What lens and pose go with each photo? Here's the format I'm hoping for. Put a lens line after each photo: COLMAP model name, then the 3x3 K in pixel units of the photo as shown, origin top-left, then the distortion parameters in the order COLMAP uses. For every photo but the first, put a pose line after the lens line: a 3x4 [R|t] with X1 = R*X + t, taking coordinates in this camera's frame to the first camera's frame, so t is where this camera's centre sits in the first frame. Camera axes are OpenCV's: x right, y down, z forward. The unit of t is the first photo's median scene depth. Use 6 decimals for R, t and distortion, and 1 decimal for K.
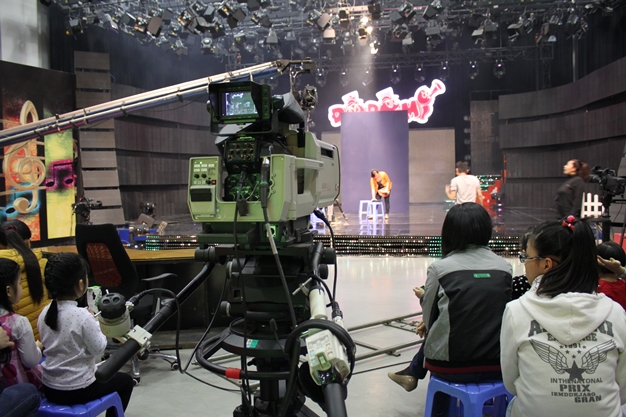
lens RADIAL K [[565.9, 0, 313.0], [0, 565.9, 208.5], [0, 0, 1]] dist [-0.119431, 0.114619]
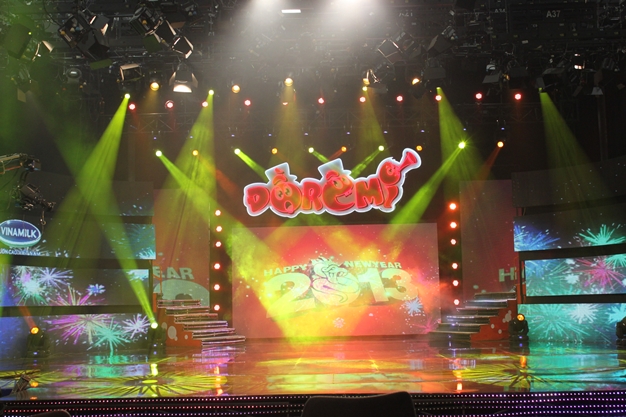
lens RADIAL K [[862.1, 0, 313.0], [0, 862.1, 208.5], [0, 0, 1]] dist [0.006975, 0.032859]
pose [[0.980262, 0.018192, 0.196865, -0.110546], [0.012957, 0.987705, -0.155791, -0.001456], [-0.197279, 0.155267, 0.967974, 0.050700]]
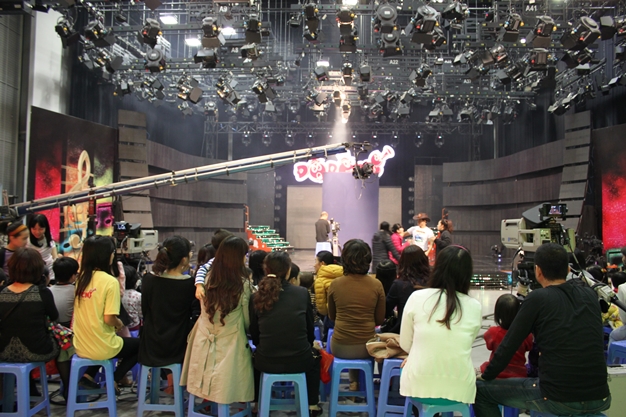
lens RADIAL K [[565.9, 0, 313.0], [0, 565.9, 208.5], [0, 0, 1]] dist [-0.119431, 0.114619]
pose [[0.981873, 0.038079, 0.185674, -0.183672], [-0.022383, 0.996051, -0.085911, 0.010337], [-0.188213, 0.080198, 0.978848, -0.157224]]
